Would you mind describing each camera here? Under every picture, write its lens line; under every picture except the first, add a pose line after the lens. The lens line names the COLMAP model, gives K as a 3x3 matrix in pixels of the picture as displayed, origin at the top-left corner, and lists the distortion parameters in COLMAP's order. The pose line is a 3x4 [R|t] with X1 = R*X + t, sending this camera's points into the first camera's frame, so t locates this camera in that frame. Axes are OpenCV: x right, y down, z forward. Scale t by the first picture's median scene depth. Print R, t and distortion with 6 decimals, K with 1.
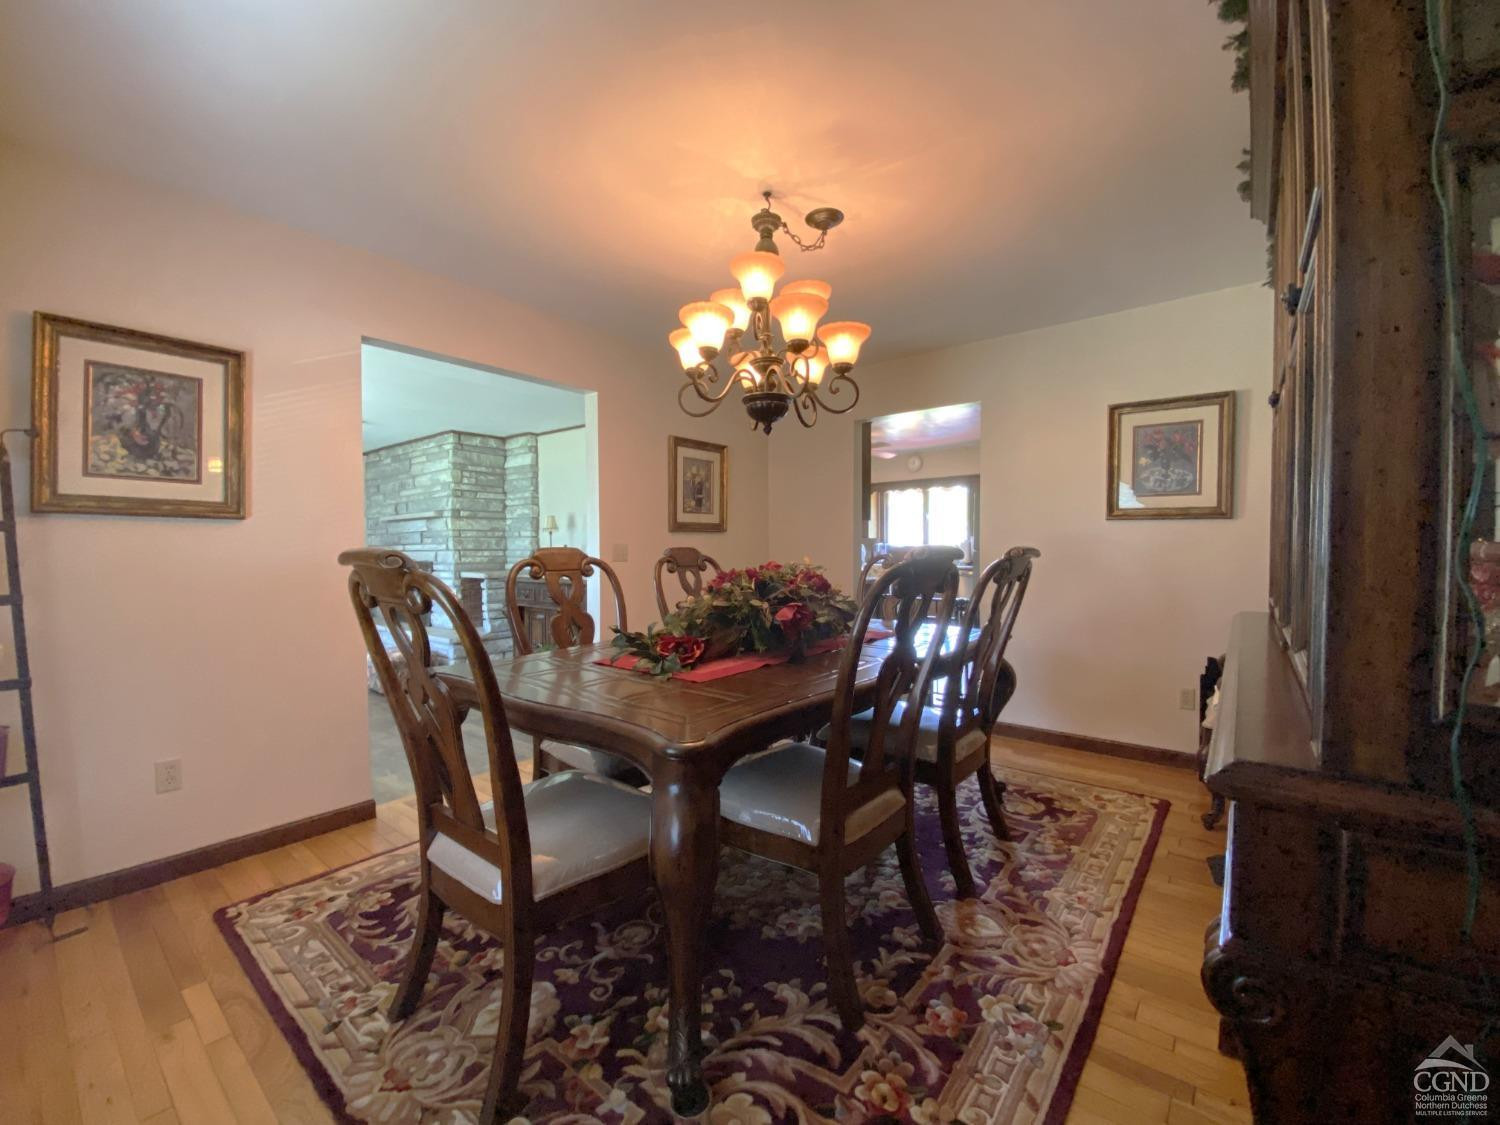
lens RADIAL K [[612.5, 0, 750.0], [0, 612.5, 562.5], [0, 0, 1]] dist [0.000350, -0.000136]
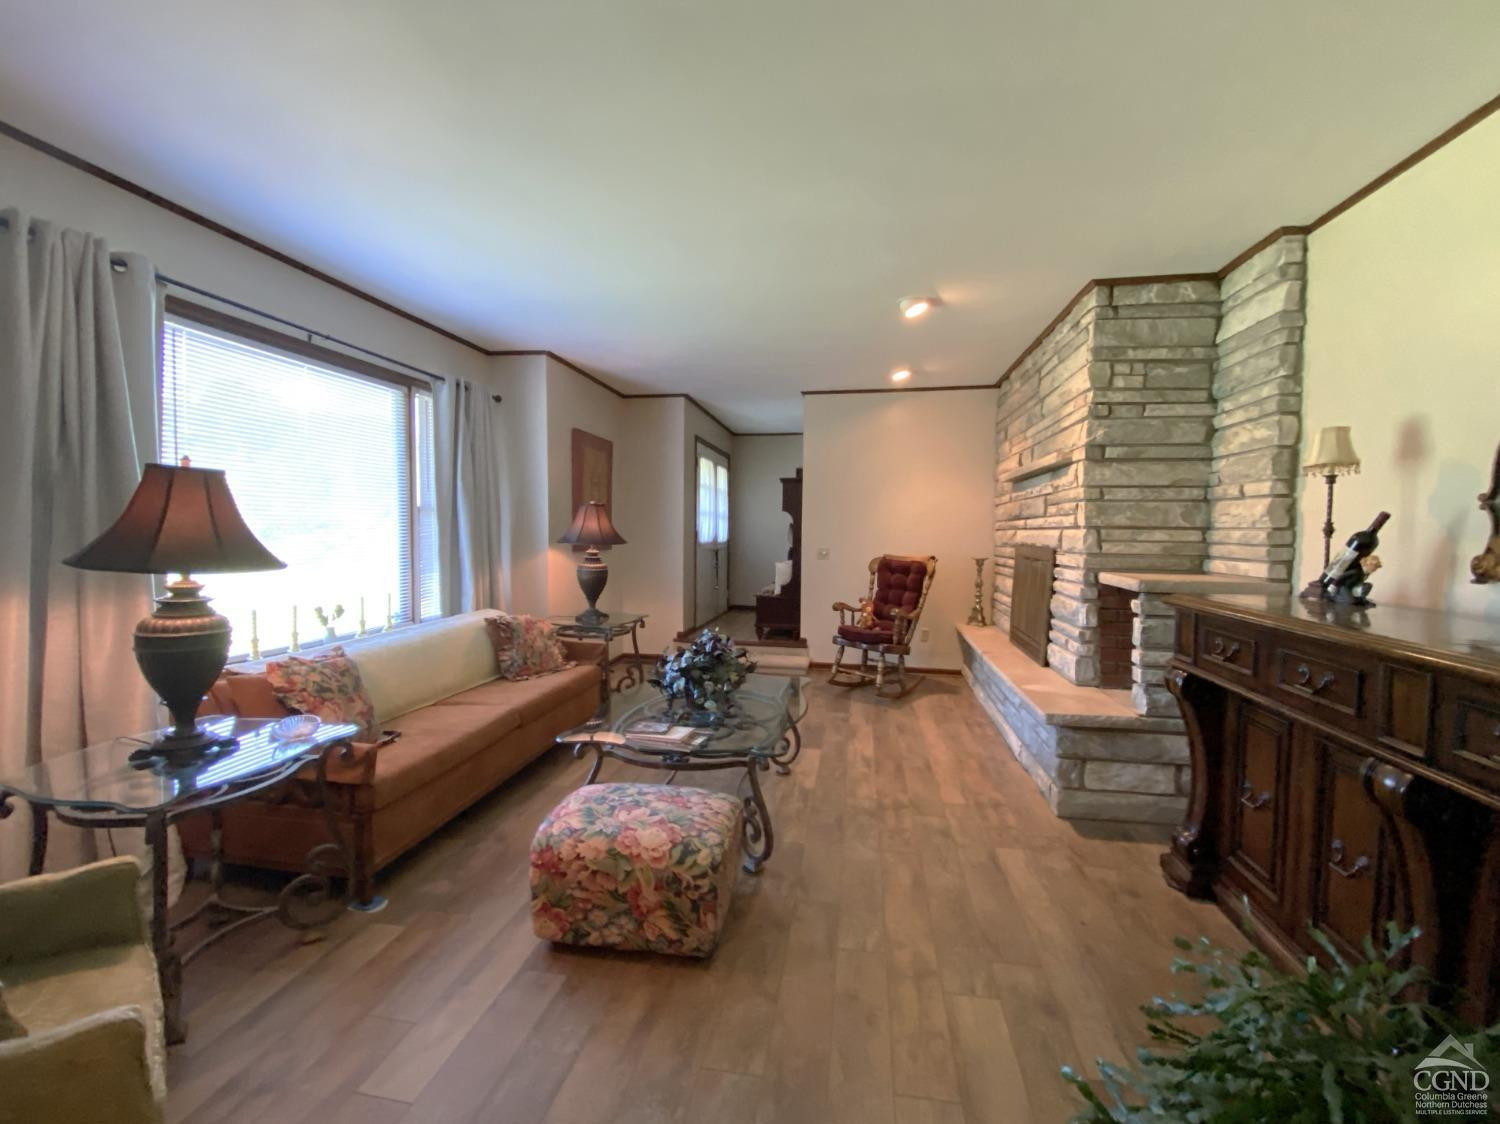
lens RADIAL K [[669.8, 0, 750.0], [0, 669.8, 562.0], [0, 0, 1]] dist [-0.001002, -0.000430]
pose [[0.496399, 0.053086, -0.866470, -0.145929], [-0.034938, 0.998541, 0.041162, -0.004849], [0.867391, 0.009840, 0.497530, 0.487420]]
